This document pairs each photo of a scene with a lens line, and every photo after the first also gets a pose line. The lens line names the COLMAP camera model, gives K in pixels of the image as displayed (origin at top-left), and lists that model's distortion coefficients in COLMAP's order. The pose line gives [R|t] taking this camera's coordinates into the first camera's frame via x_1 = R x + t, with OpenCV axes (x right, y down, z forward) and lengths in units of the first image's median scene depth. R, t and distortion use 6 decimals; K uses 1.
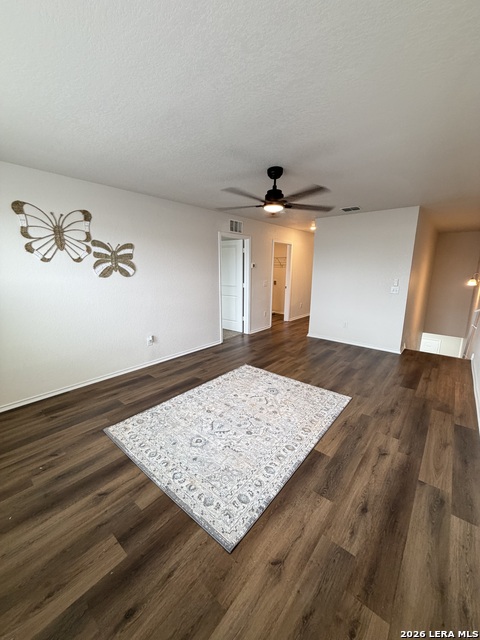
lens RADIAL K [[253.6, 0, 240.8], [0, 253.6, 318.5], [0, 0, 1]] dist [-0.001469, -0.000109]
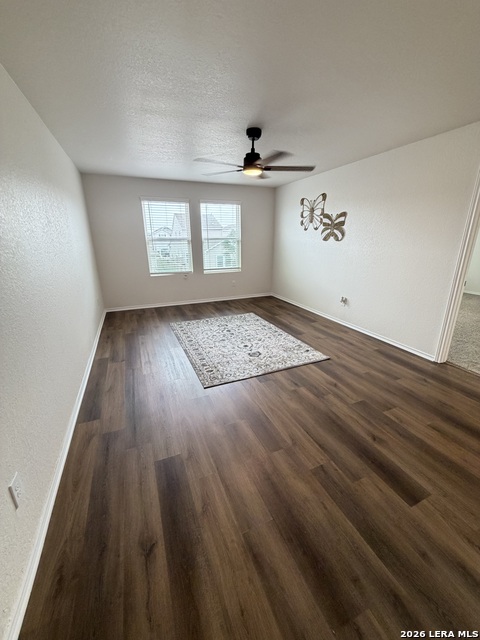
lens RADIAL K [[253.6, 0, 240.8], [0, 253.6, 318.5], [0, 0, 1]] dist [-0.001469, -0.000109]
pose [[-0.444486, 0.275136, -0.852486, 0.963394], [-0.177533, 0.905729, 0.384886, -0.229928], [0.878017, 0.322421, -0.353738, 1.225178]]
